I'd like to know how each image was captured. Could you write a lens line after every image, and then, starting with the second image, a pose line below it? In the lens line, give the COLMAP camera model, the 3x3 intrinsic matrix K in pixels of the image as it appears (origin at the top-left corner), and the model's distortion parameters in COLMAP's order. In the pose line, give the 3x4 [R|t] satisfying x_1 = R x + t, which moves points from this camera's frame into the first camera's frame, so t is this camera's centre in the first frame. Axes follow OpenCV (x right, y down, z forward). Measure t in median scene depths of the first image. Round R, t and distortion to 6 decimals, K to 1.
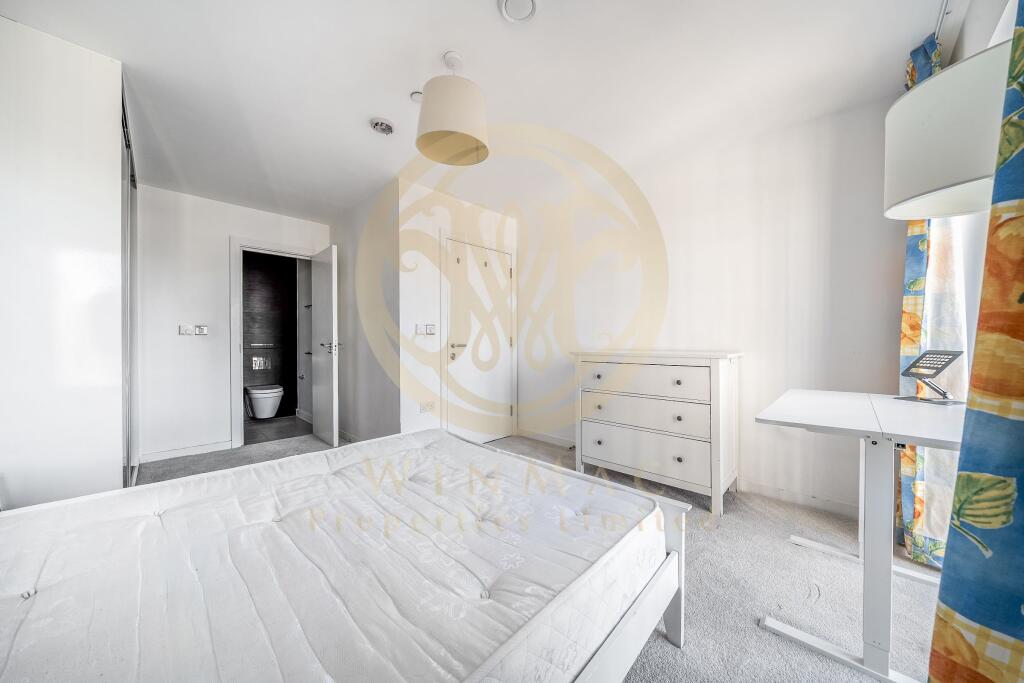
lens RADIAL K [[351.3, 0, 509.6], [0, 351.3, 344.3], [0, 0, 1]] dist [-0.002180, -0.000179]
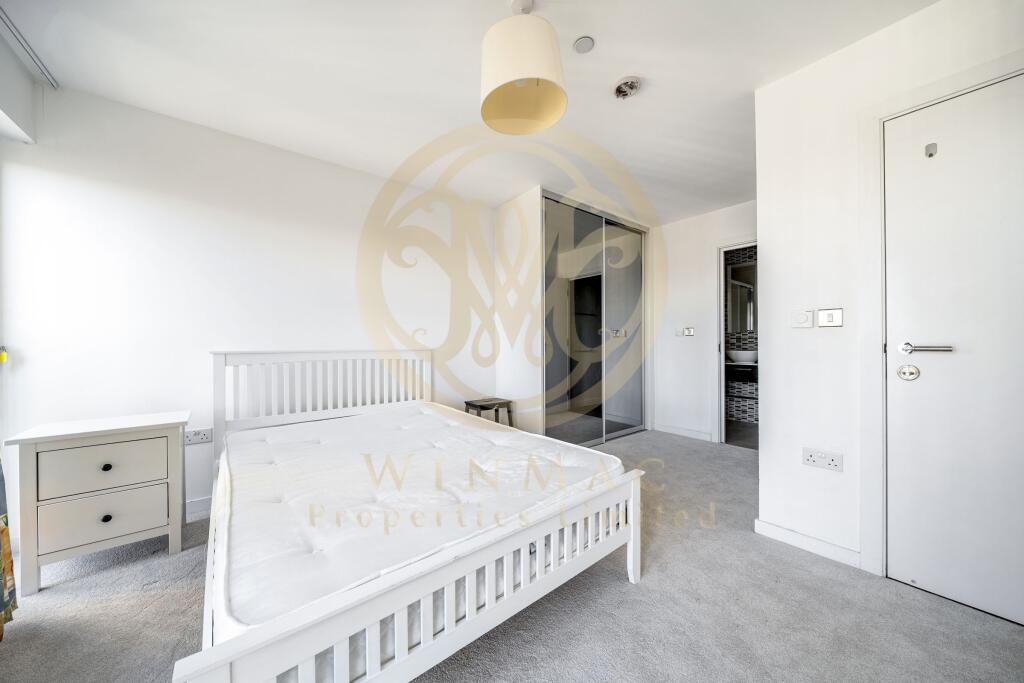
lens RADIAL K [[351.3, 0, 515.6], [0, 351.3, 343.5], [0, 0, 1]] dist [-0.002180, -0.000179]
pose [[-0.114387, 0.002593, -0.993433, 0.370749], [0.000109, 0.999997, 0.002598, -0.003758], [0.993436, 0.000189, -0.114386, 0.596991]]
